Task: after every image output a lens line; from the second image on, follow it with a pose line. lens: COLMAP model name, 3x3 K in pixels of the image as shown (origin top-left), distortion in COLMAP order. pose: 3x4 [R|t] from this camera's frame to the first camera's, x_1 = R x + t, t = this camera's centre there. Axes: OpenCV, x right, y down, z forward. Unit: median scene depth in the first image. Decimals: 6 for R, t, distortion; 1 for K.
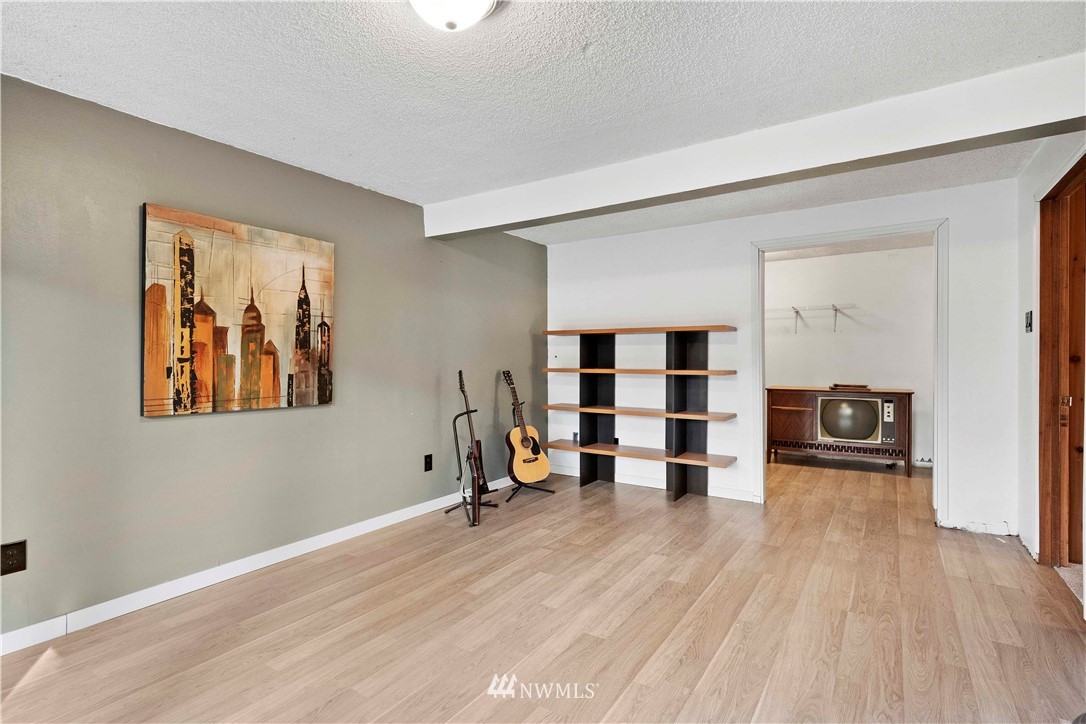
lens RADIAL K [[534.5, 0, 540.2], [0, 534.5, 361.5], [0, 0, 1]] dist [0.006927, -0.006260]
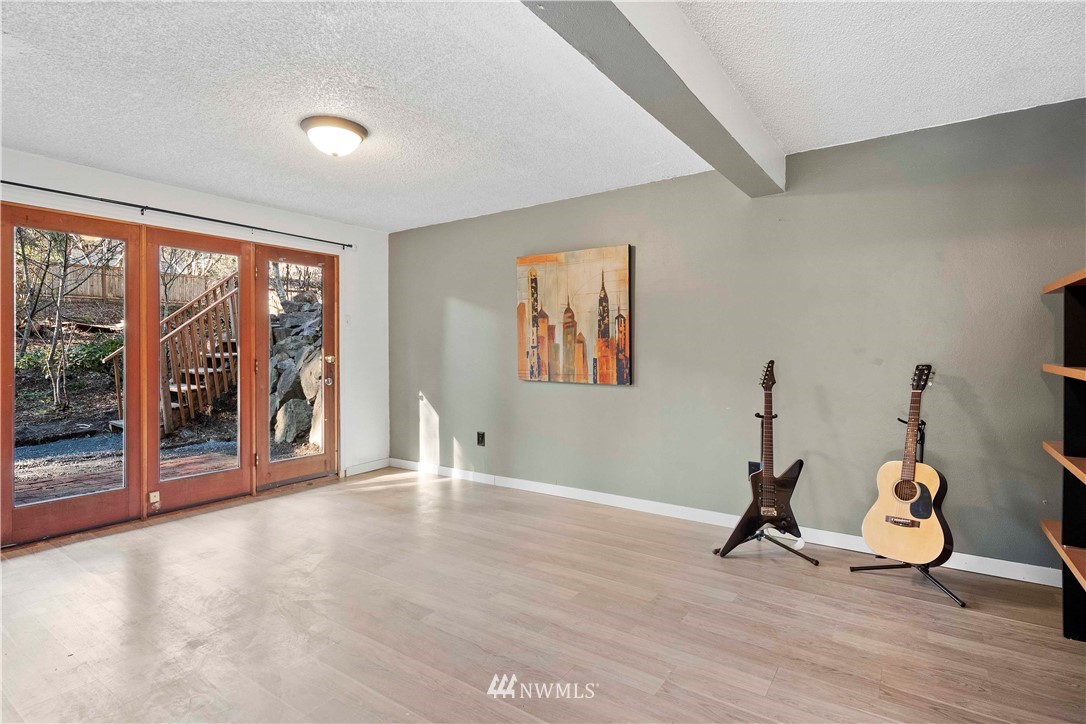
lens RADIAL K [[534.5, 0, 527.6], [0, 534.5, 344.4], [0, 0, 1]] dist [0.006927, -0.006260]
pose [[-0.034281, -0.000846, -0.999412, 0.861631], [0.001462, 0.999999, -0.000896, -0.008833], [0.999411, -0.001492, -0.034279, 0.935535]]
